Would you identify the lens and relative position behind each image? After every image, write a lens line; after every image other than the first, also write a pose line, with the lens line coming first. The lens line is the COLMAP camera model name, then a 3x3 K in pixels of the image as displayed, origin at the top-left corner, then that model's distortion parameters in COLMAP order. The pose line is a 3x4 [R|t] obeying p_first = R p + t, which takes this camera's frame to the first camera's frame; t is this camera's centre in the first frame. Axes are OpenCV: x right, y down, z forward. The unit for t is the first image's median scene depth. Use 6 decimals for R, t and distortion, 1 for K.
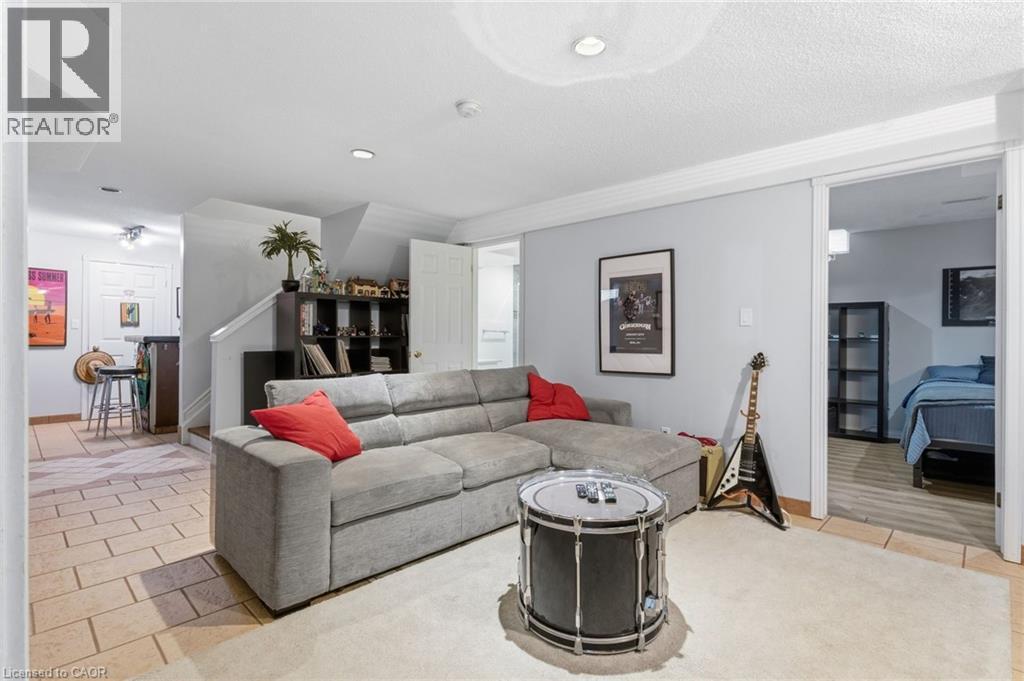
lens RADIAL K [[478.9, 0, 509.4], [0, 478.9, 337.9], [0, 0, 1]] dist [-0.001170, 0.000231]
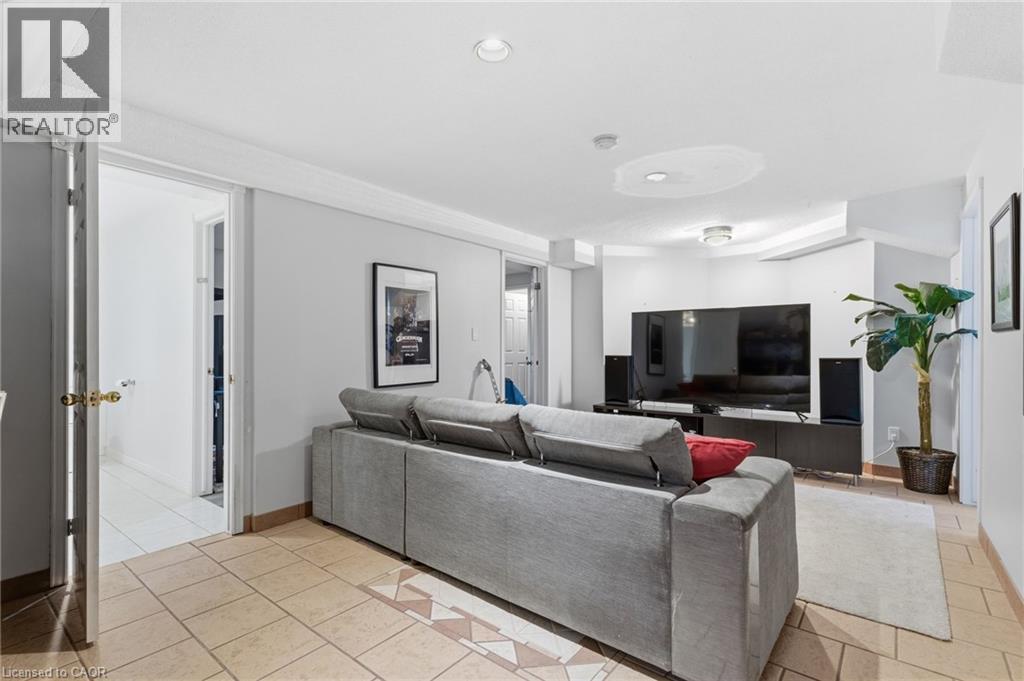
lens RADIAL K [[478.9, 0, 509.8], [0, 478.9, 343.4], [0, 0, 1]] dist [-0.001170, 0.000231]
pose [[-0.080219, 0.006507, 0.996756, -0.801103], [0.007190, 0.999956, -0.005949, -0.006745], [-0.996751, 0.006689, -0.080262, 0.898528]]
